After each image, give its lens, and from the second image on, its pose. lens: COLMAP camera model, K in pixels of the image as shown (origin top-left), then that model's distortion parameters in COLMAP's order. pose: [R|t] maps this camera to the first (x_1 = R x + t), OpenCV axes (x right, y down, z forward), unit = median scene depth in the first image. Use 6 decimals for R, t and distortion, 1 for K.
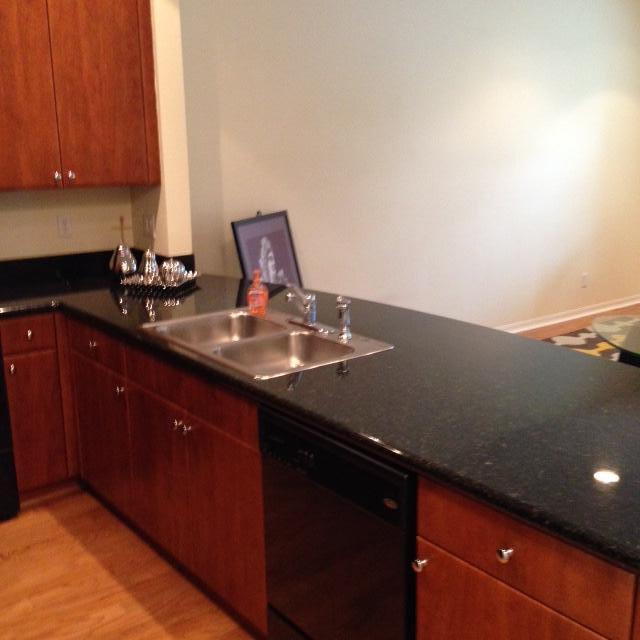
lens RADIAL K [[787.1, 0, 320.1], [0, 787.1, 319.5], [0, 0, 1]] dist [0.065164, -0.010315]
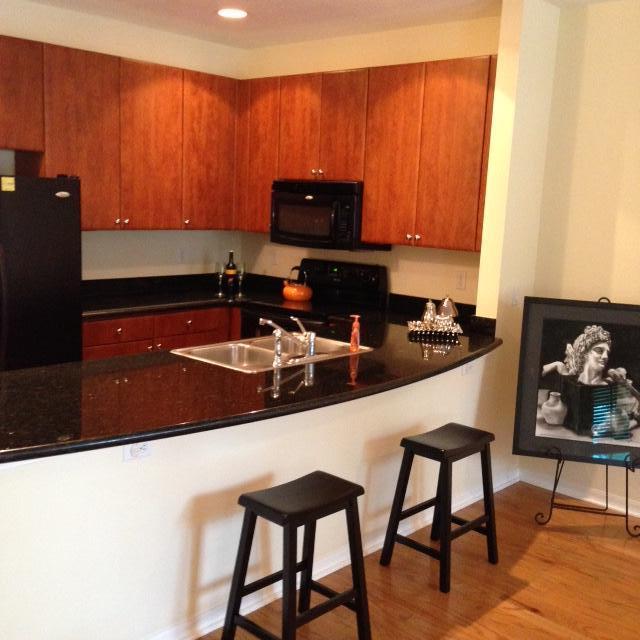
lens RADIAL K [[787.1, 0, 320.1], [0, 787.1, 319.5], [0, 0, 1]] dist [0.065164, -0.010315]
pose [[0.155744, 0.171728, -0.972755, 0.861485], [-0.279338, 0.952233, 0.123382, -0.148507], [0.947478, 0.252511, 0.196275, 0.555536]]
